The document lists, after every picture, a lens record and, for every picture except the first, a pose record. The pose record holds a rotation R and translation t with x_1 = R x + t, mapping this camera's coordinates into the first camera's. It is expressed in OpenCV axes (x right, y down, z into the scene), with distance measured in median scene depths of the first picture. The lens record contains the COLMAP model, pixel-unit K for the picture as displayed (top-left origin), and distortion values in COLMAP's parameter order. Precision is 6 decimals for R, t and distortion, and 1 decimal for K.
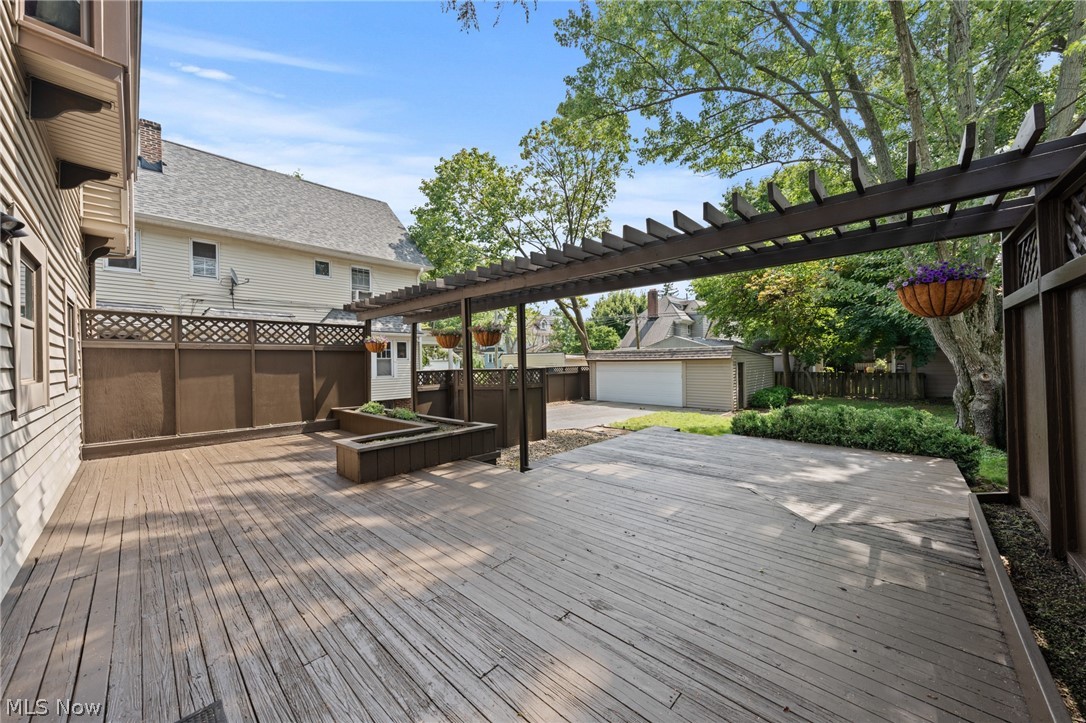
lens RADIAL K [[379.4, 0, 543.0], [0, 379.4, 361.5], [0, 0, 1]] dist [0.001656, 0.000041]
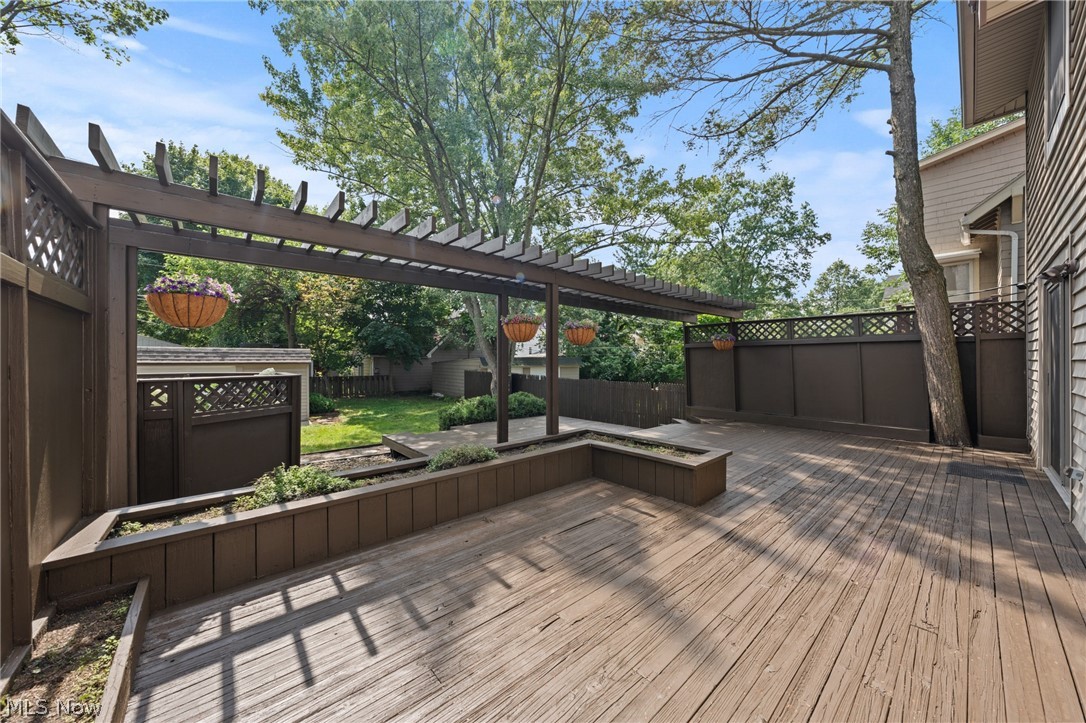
lens RADIAL K [[379.4, 0, 543.0], [0, 379.4, 361.5], [0, 0, 1]] dist [0.001656, 0.000041]
pose [[0.101012, 0.017009, 0.994740, -1.775611], [0.001849, 0.999849, -0.017284, 0.025881], [-0.994883, 0.003585, 0.100966, 1.643733]]
